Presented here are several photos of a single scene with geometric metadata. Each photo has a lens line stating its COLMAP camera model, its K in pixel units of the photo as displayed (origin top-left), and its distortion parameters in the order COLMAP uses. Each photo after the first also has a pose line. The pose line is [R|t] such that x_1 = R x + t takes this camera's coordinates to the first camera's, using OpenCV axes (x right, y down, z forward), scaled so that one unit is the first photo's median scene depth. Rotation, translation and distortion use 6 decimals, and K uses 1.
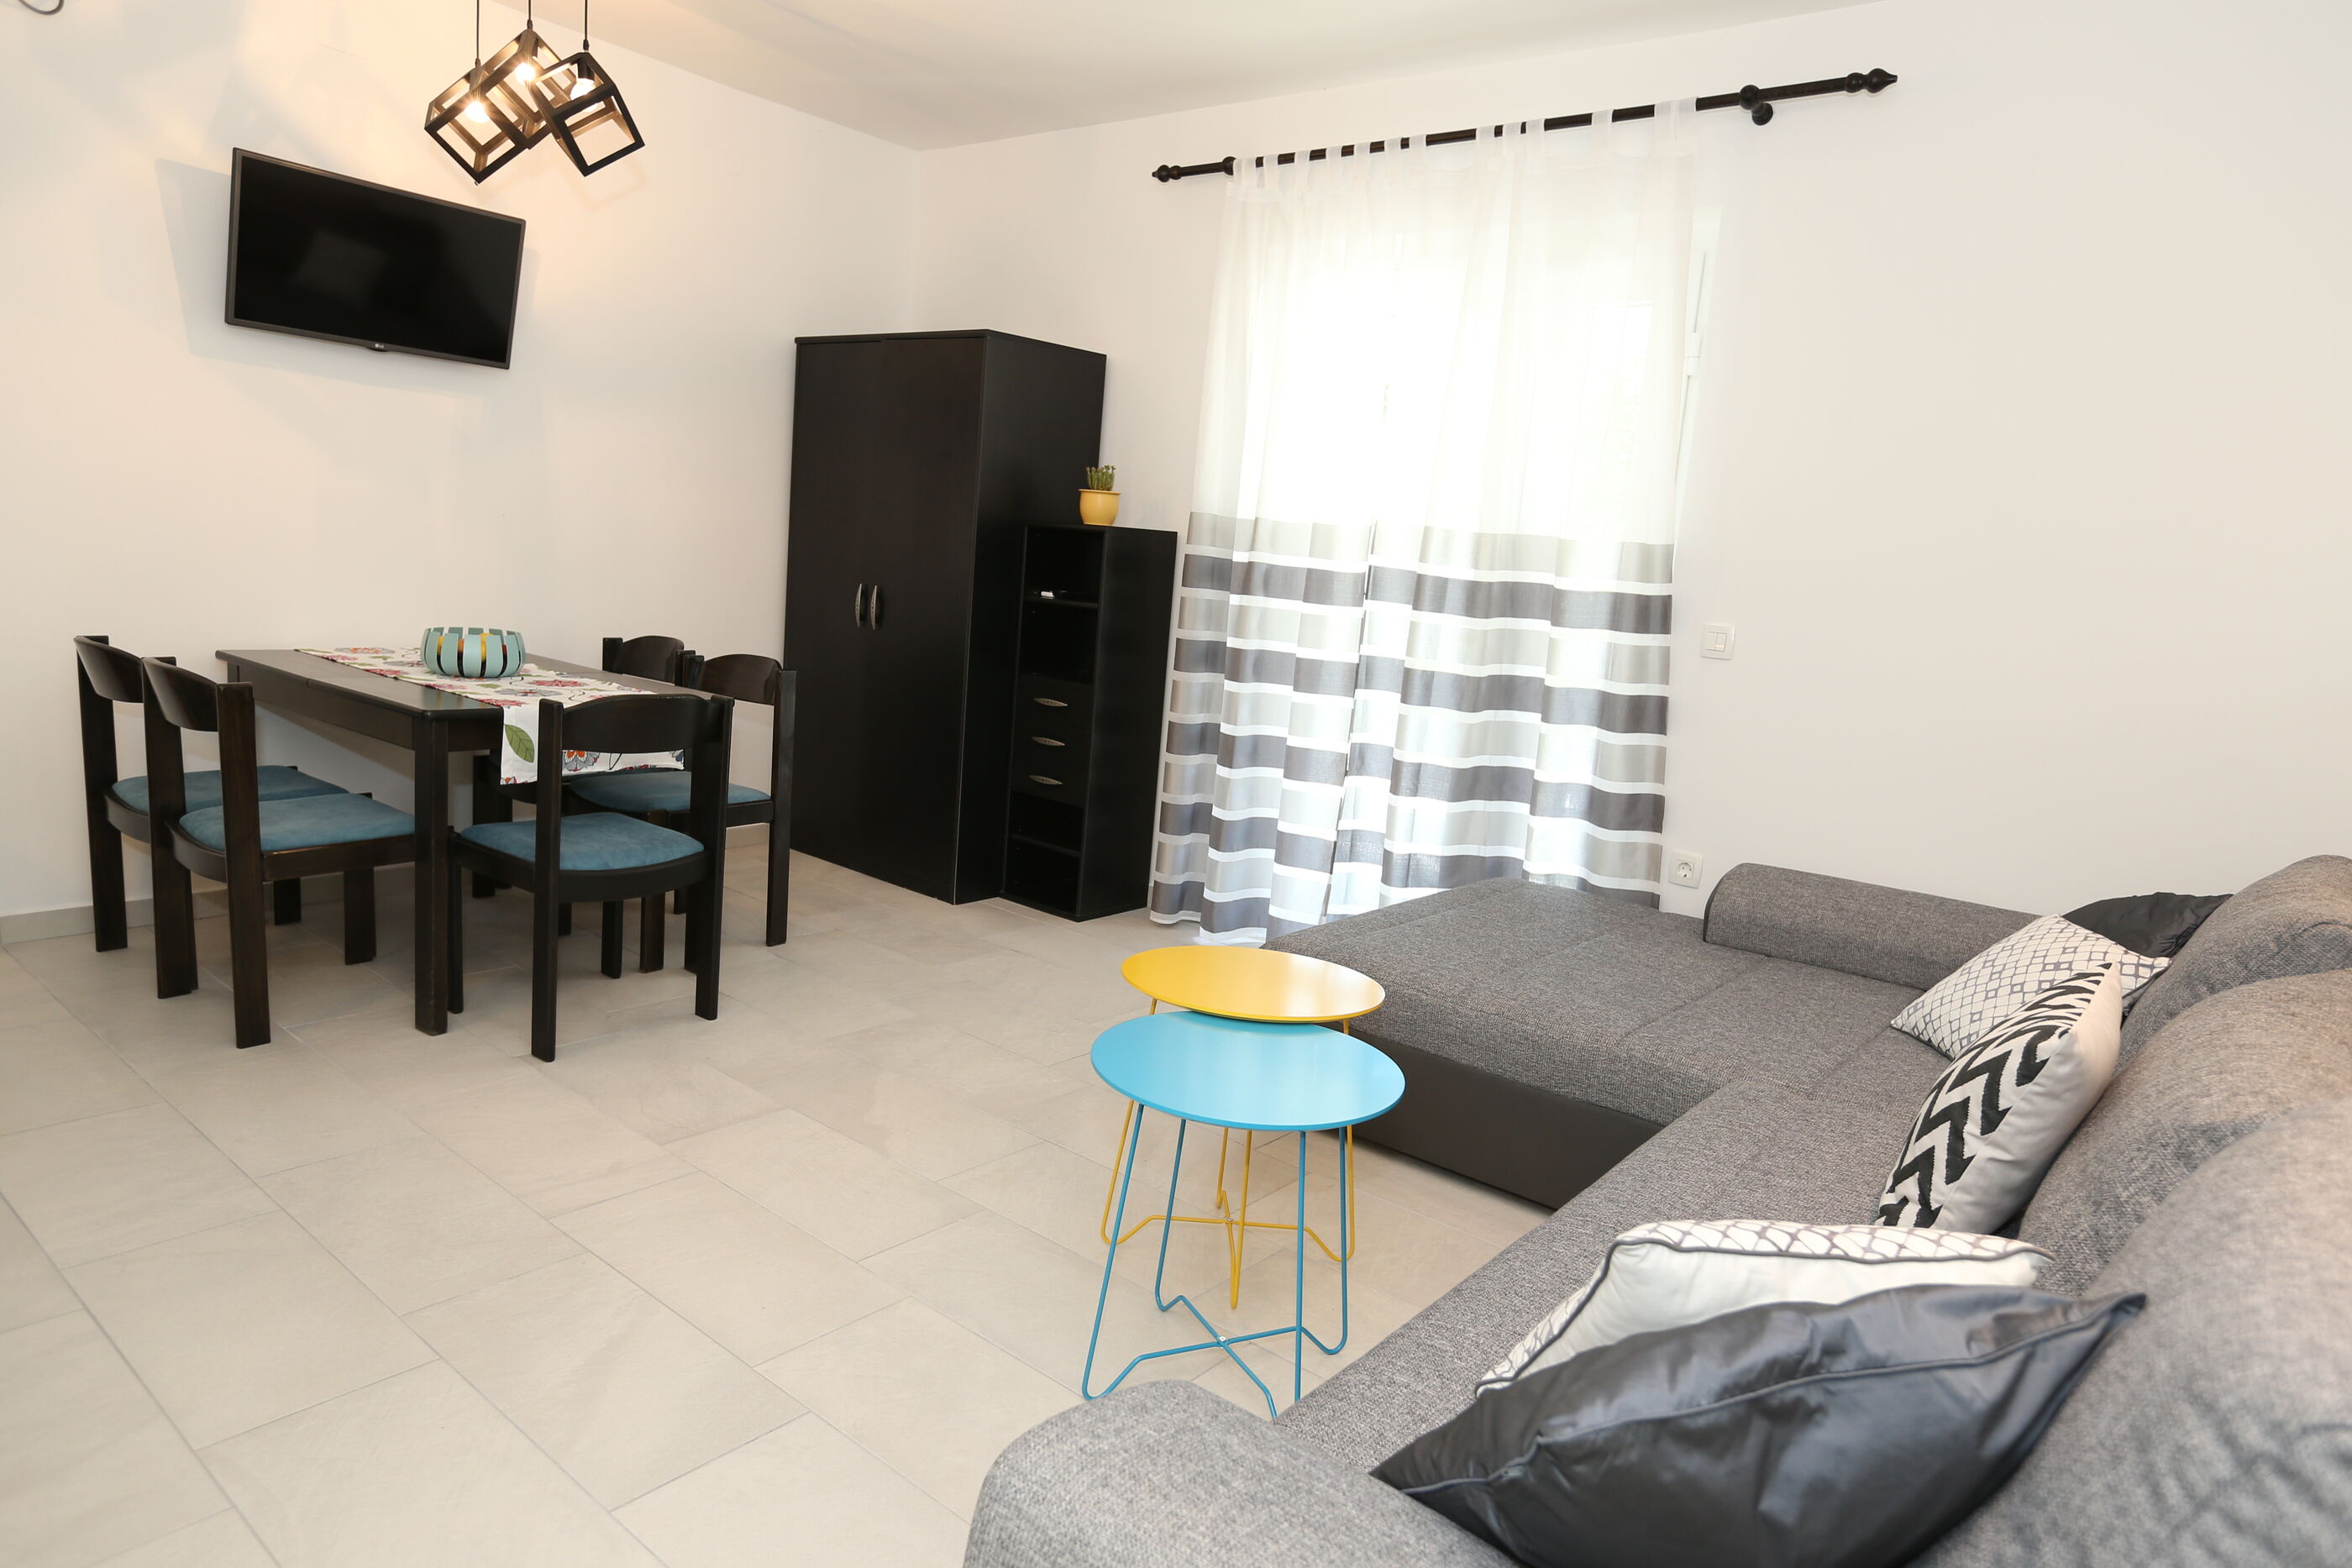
lens RADIAL K [[1420.2, 0, 1164.4], [0, 1420.2, 788.7], [0, 0, 1]] dist [-0.010593, 0.012318]
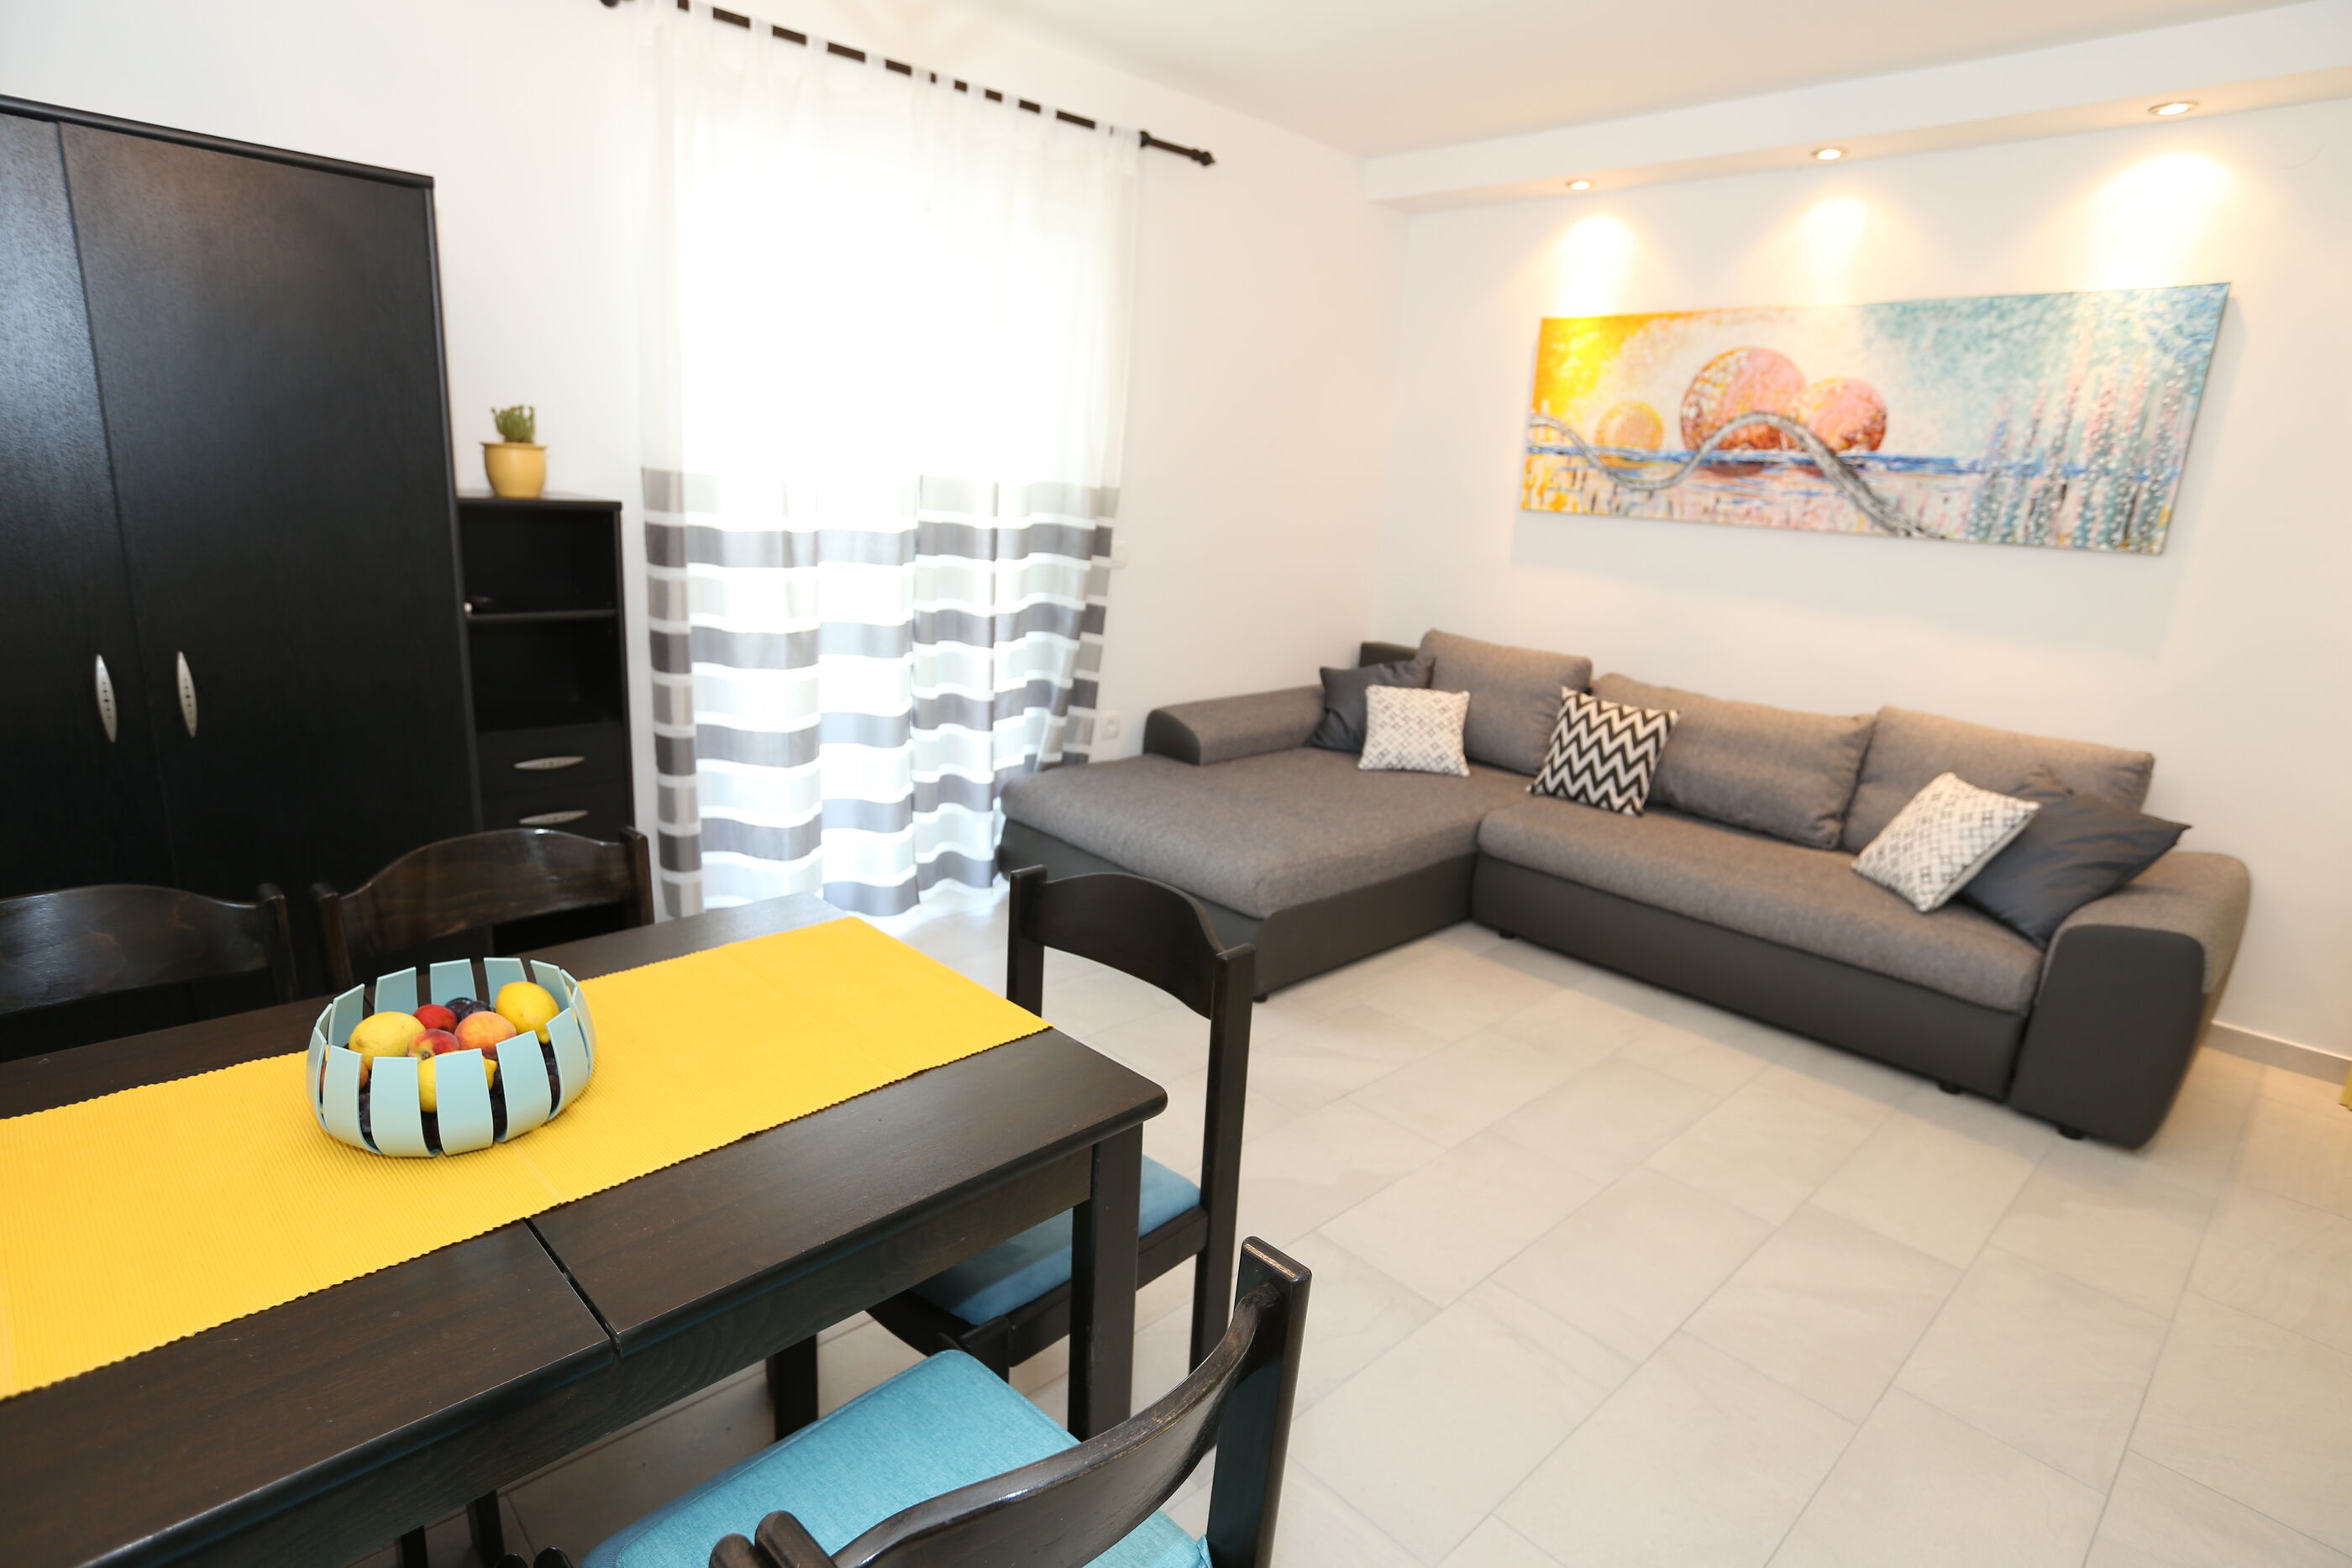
lens RADIAL K [[1206.0, 0, 1180.0], [0, 1206.0, 800.9], [0, 0, 1]] dist [-0.042773, 0.016578]
pose [[0.117880, -0.339424, 0.933218, -0.790584], [0.116877, 0.937980, 0.326393, -0.265932], [-0.986126, 0.070596, 0.150240, 0.825727]]
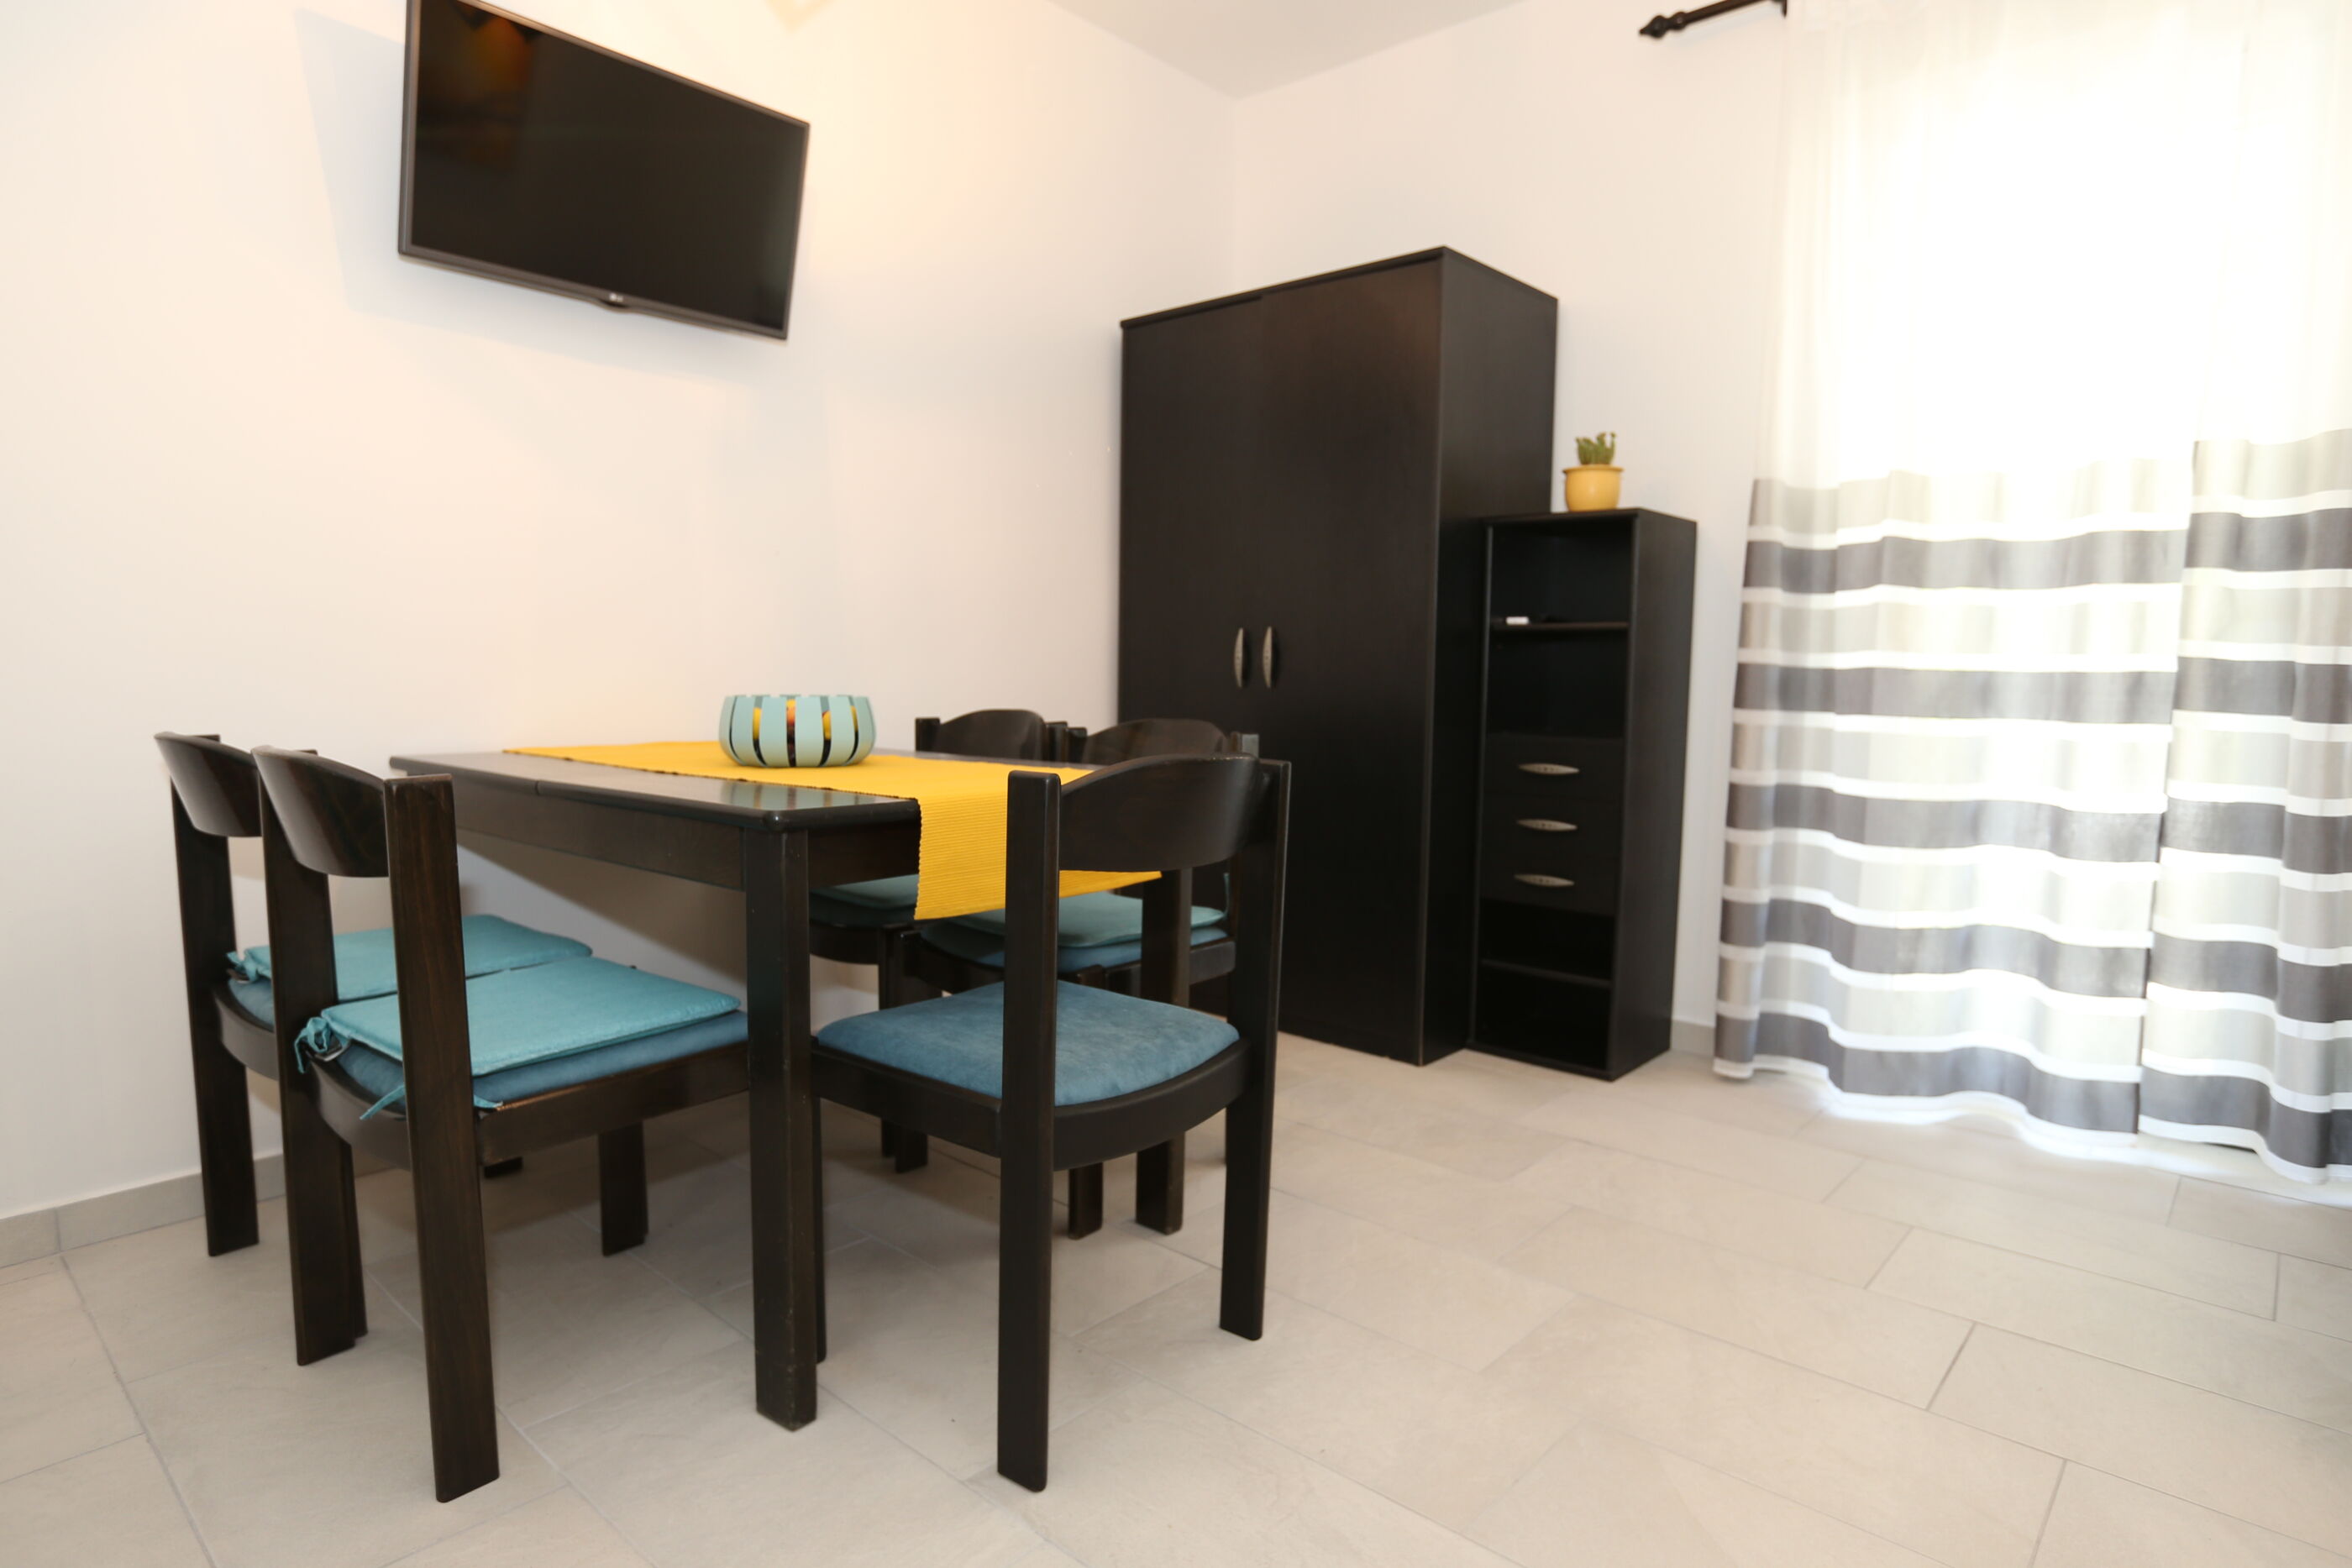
lens RADIAL K [[1325.1, 0, 1188.4], [0, 1325.1, 786.4], [0, 0, 1]] dist [-0.030536, 0.023553]
pose [[0.996854, -0.066212, -0.043557, -0.306571], [0.062477, 0.994660, -0.082147, -0.012927], [0.048763, 0.079168, 0.995668, 0.461258]]
